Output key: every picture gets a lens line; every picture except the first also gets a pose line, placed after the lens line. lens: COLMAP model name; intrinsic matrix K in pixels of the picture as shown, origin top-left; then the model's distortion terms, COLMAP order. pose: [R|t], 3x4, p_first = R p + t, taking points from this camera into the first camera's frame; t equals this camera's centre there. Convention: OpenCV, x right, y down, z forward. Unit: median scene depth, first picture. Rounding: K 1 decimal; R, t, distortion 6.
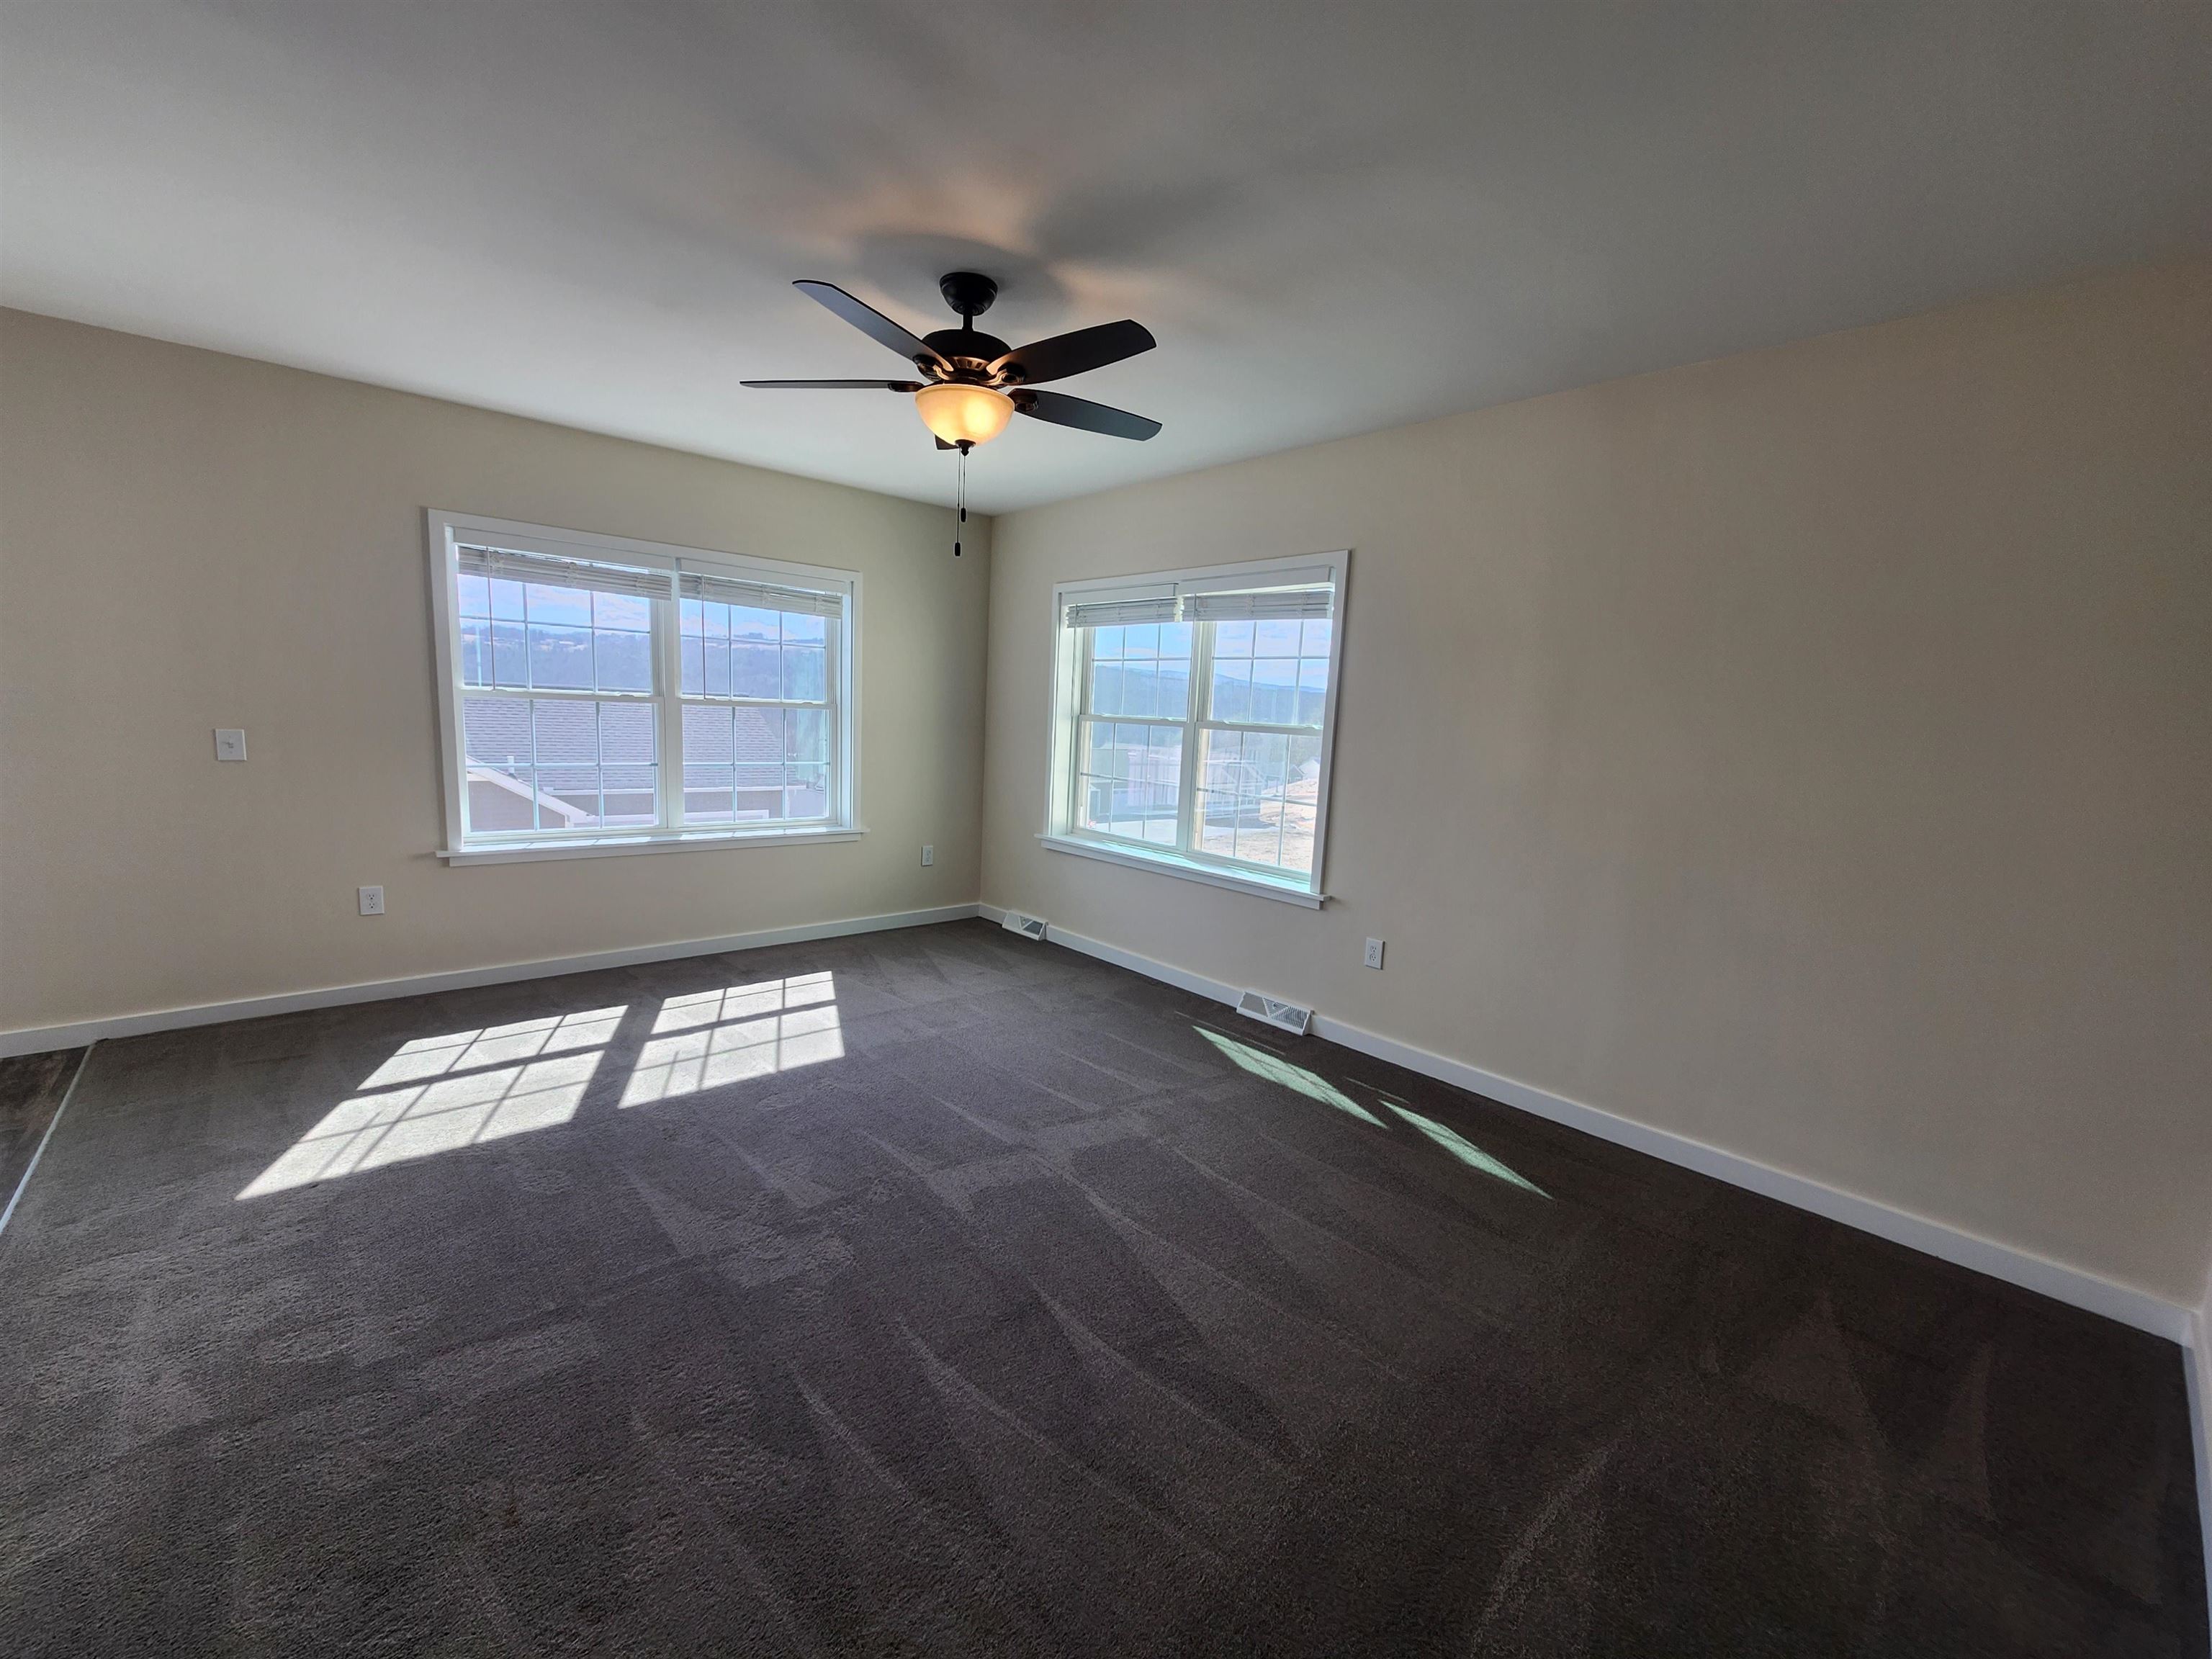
lens RADIAL K [[906.4, 0, 1095.3], [0, 906.4, 840.5], [0, 0, 1]] dist [0.002988, -0.000736]
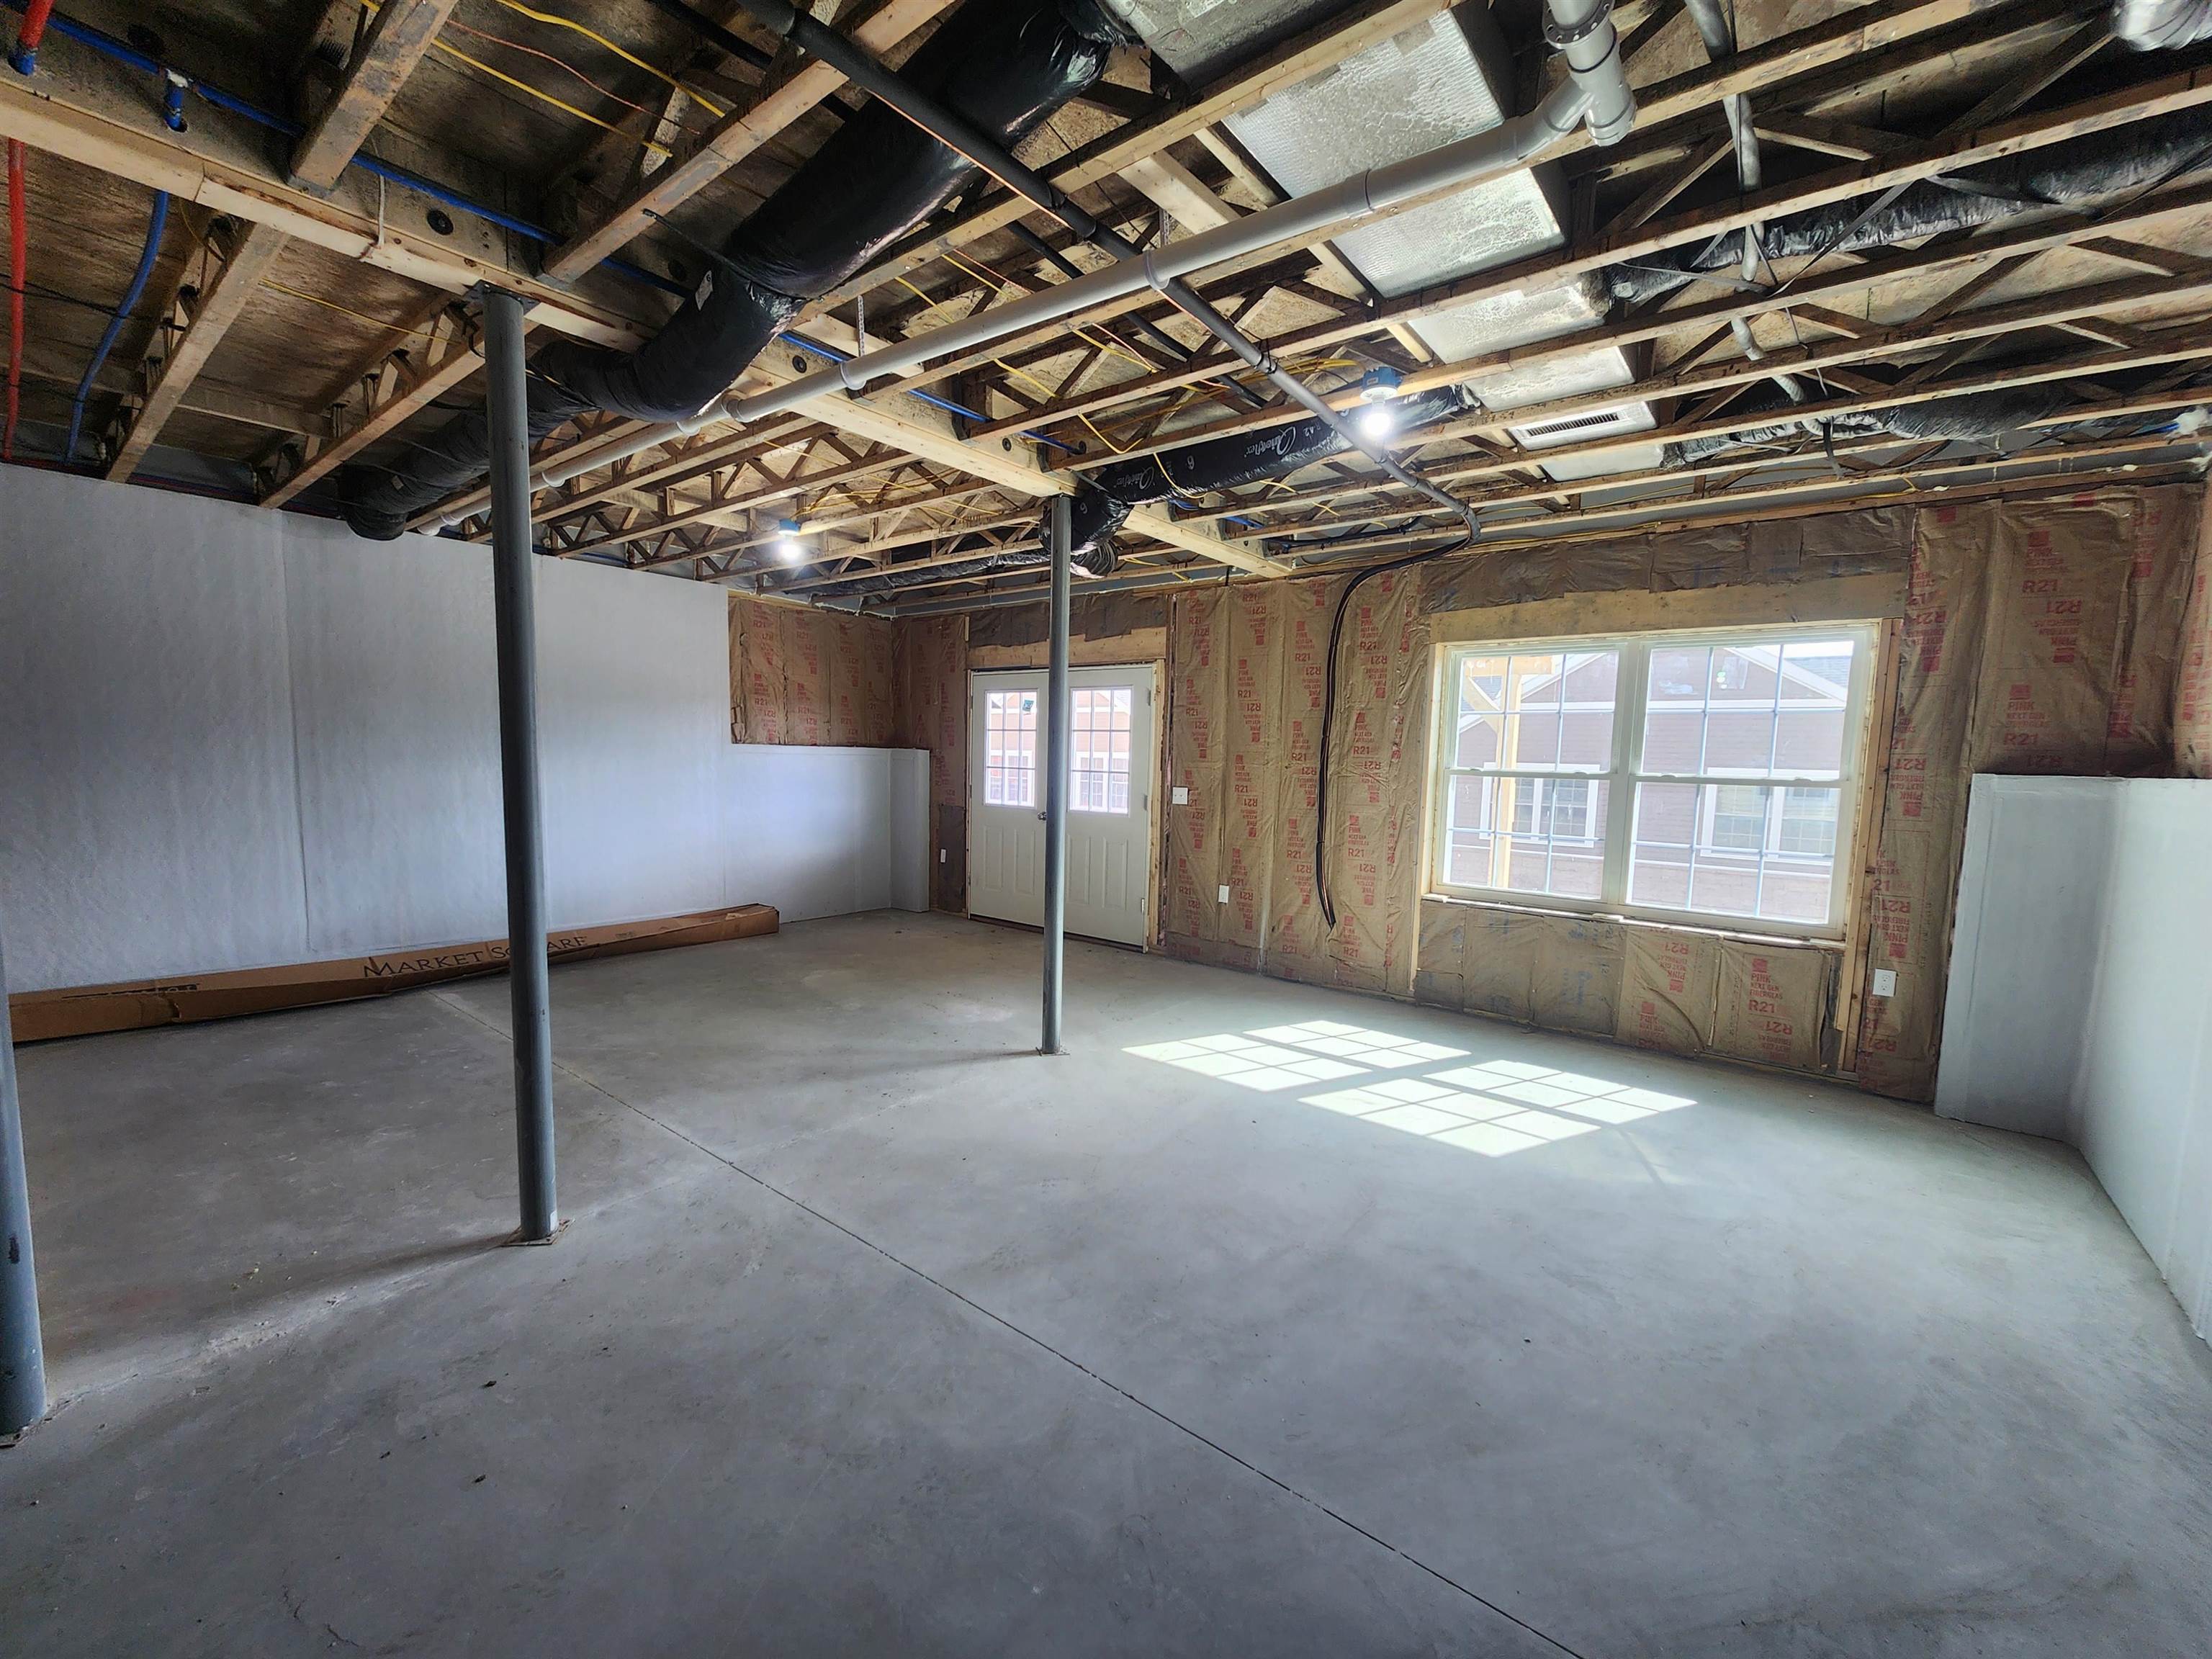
lens RADIAL K [[906.4, 0, 1122.6], [0, 906.4, 834.6], [0, 0, 1]] dist [0.002988, -0.000736]
pose [[0.170800, 0.055436, -0.983745, 0.523561], [-0.156976, 0.987195, 0.028376, -0.057130], [0.972721, 0.149577, 0.177315, 0.367774]]
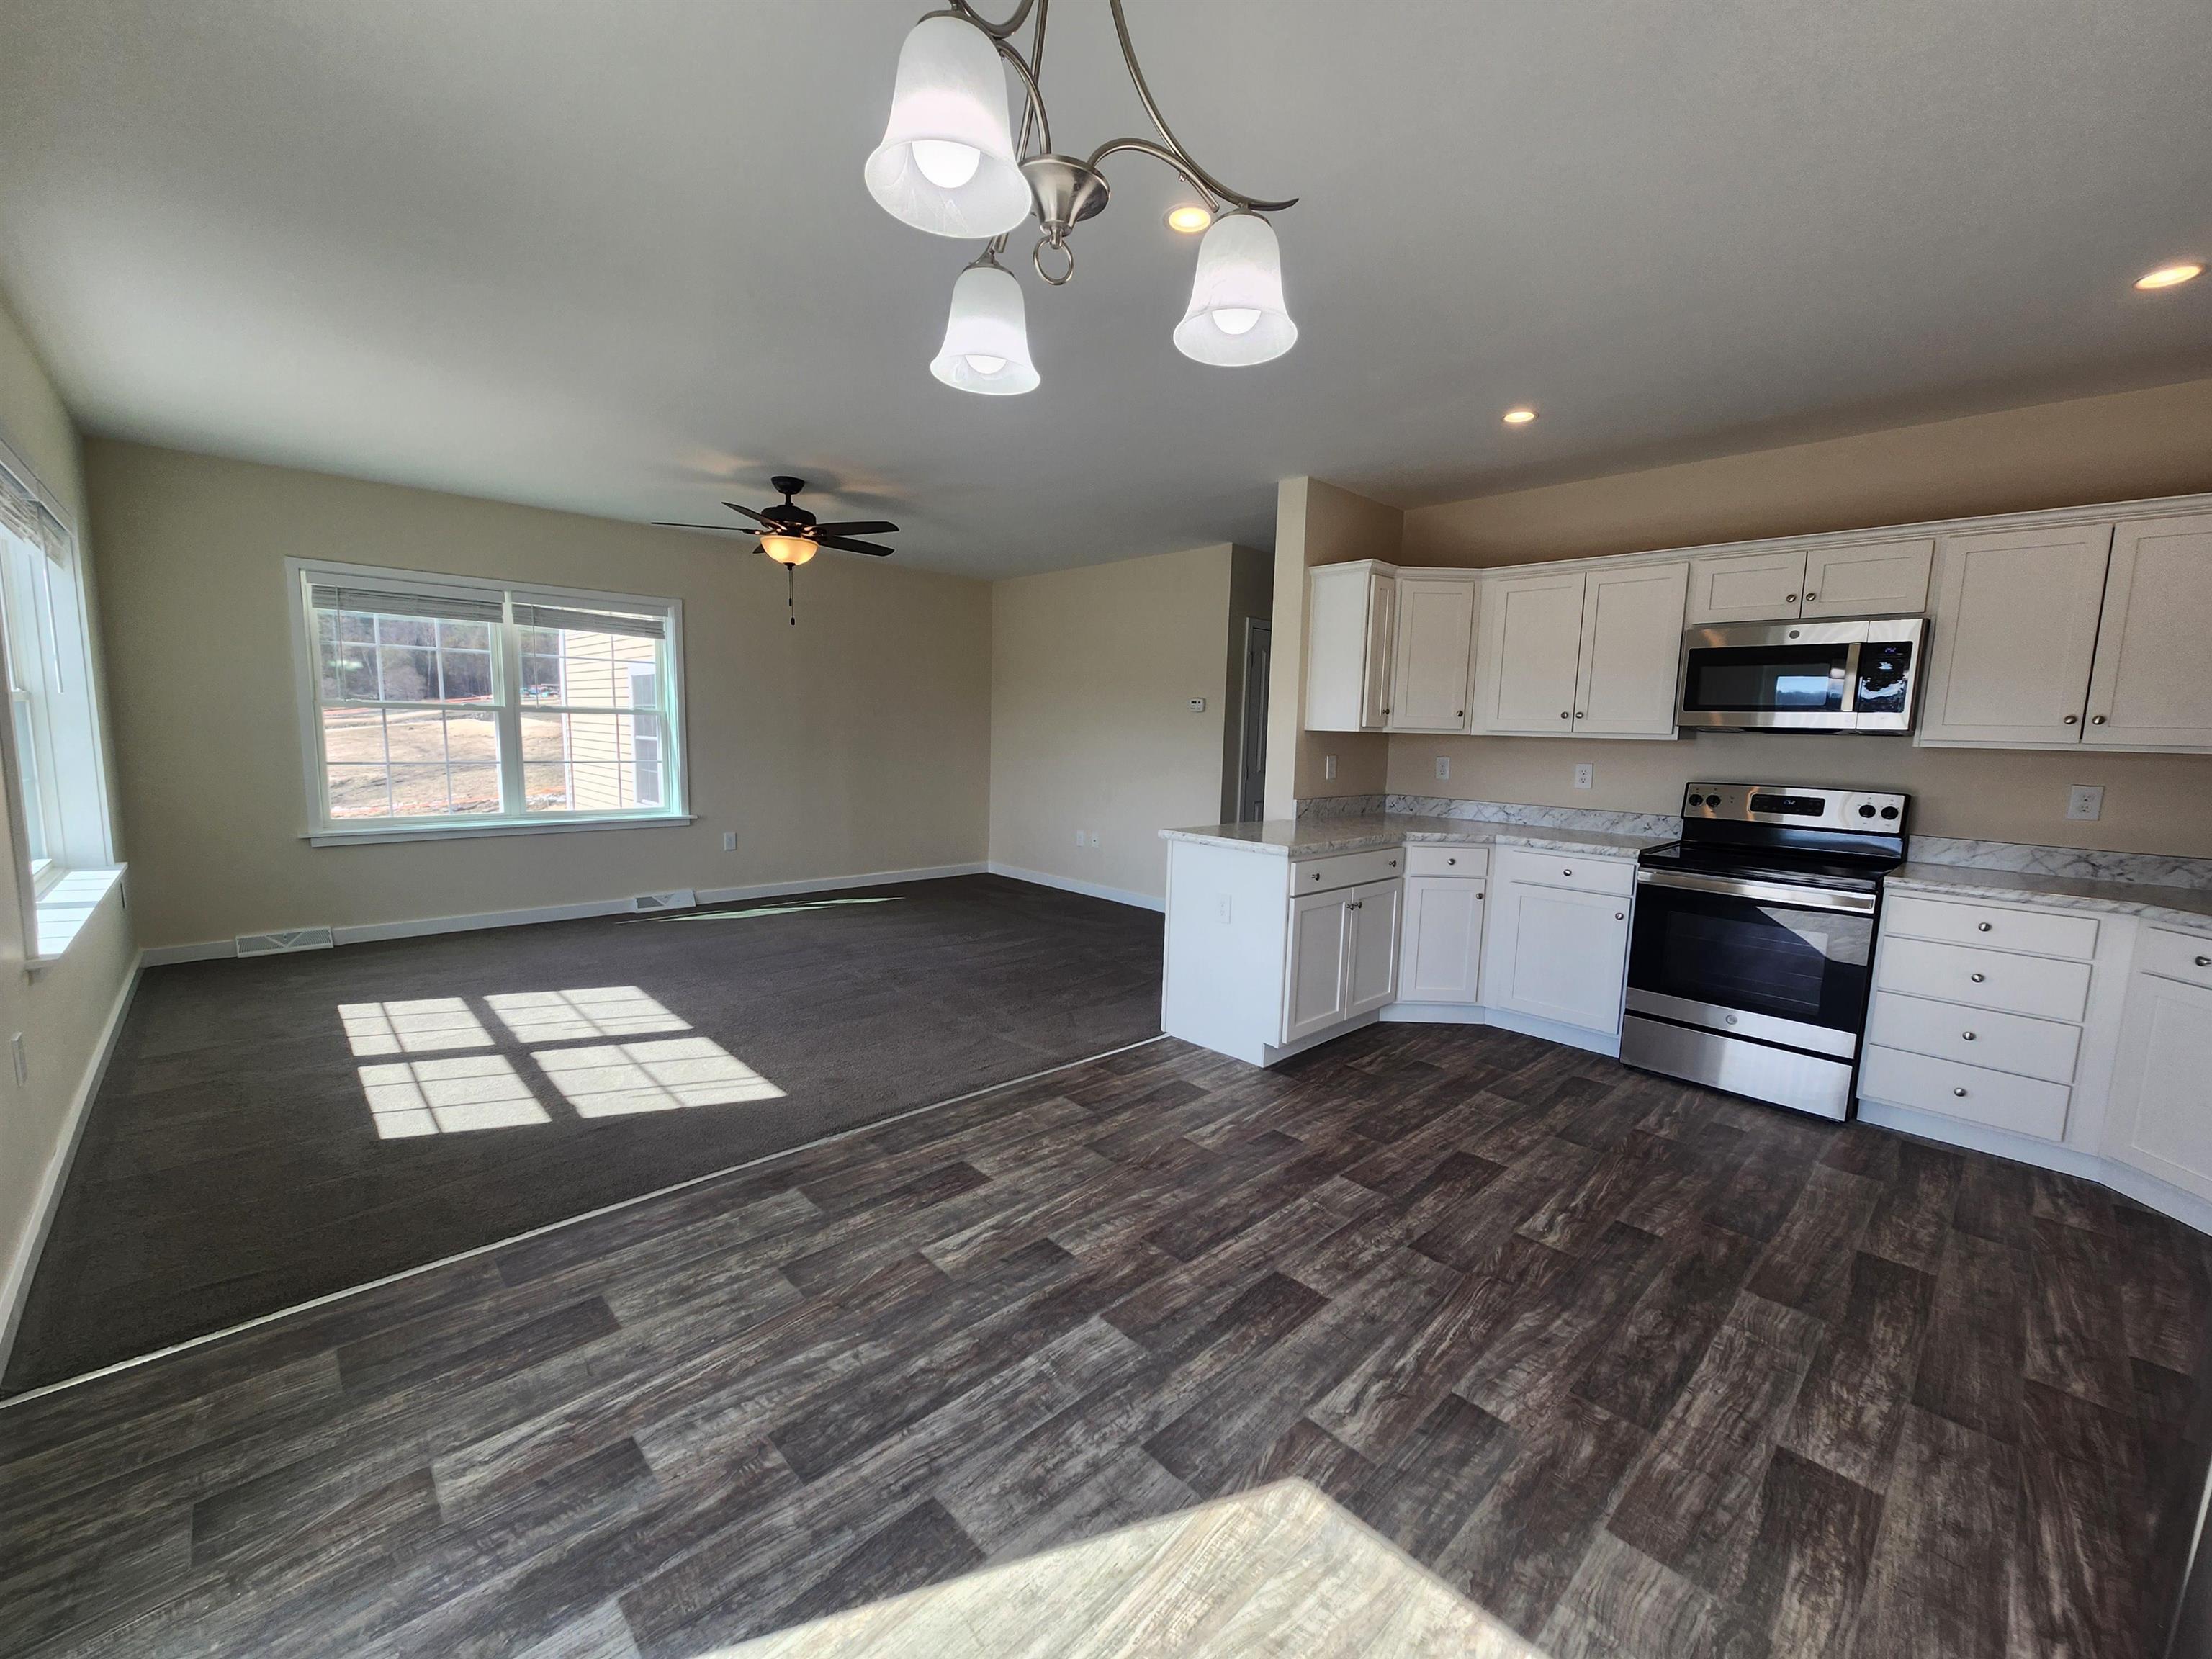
lens RADIAL K [[906.4, 0, 1108.1], [0, 906.4, 832.1], [0, 0, 1]] dist [0.002988, -0.000736]
pose [[-0.044989, -0.161059, 0.985919, -1.373649], [0.118107, 0.979139, 0.165341, -0.089060], [-0.991981, 0.123883, -0.025029, 0.325190]]
